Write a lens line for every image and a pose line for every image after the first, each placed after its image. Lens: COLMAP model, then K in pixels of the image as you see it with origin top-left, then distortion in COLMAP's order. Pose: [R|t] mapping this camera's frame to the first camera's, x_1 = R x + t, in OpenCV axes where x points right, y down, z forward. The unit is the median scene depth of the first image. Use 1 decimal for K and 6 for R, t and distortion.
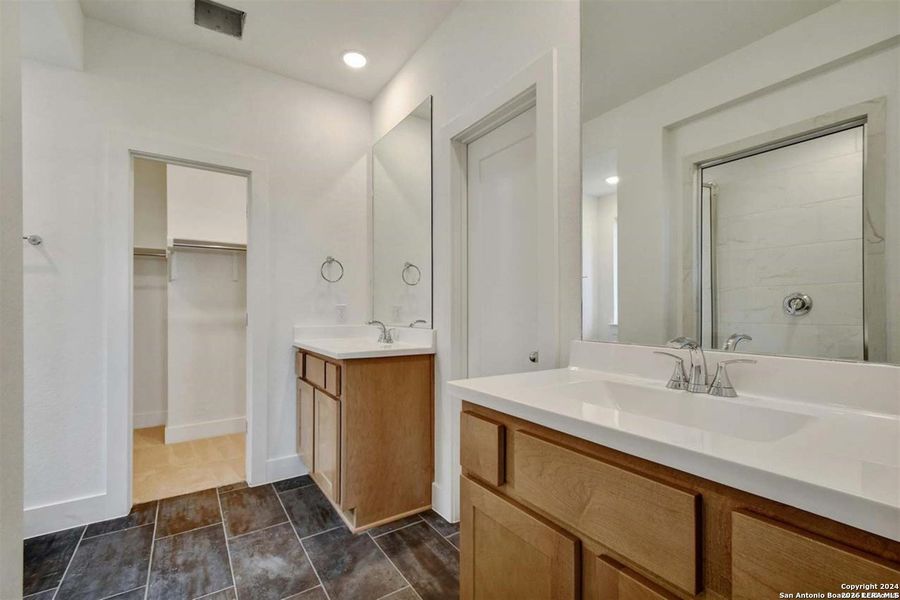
lens RADIAL K [[408.9, 0, 447.8], [0, 408.9, 307.8], [0, 0, 1]] dist [0.028170, -0.006184]
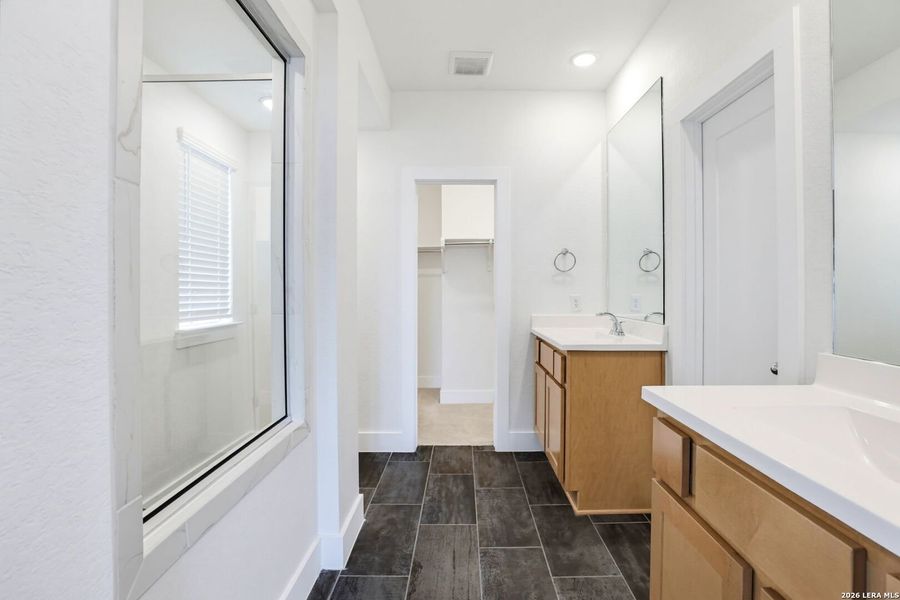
lens RADIAL K [[427.6, 0, 457.8], [0, 427.6, 292.4], [0, 0, 1]] dist [-0.020835, 0.000614]
pose [[0.836418, 0.006488, -0.548054, 0.104838], [0.000696, 0.999917, 0.012900, -0.035988], [0.548092, -0.011171, 0.836344, -0.071848]]
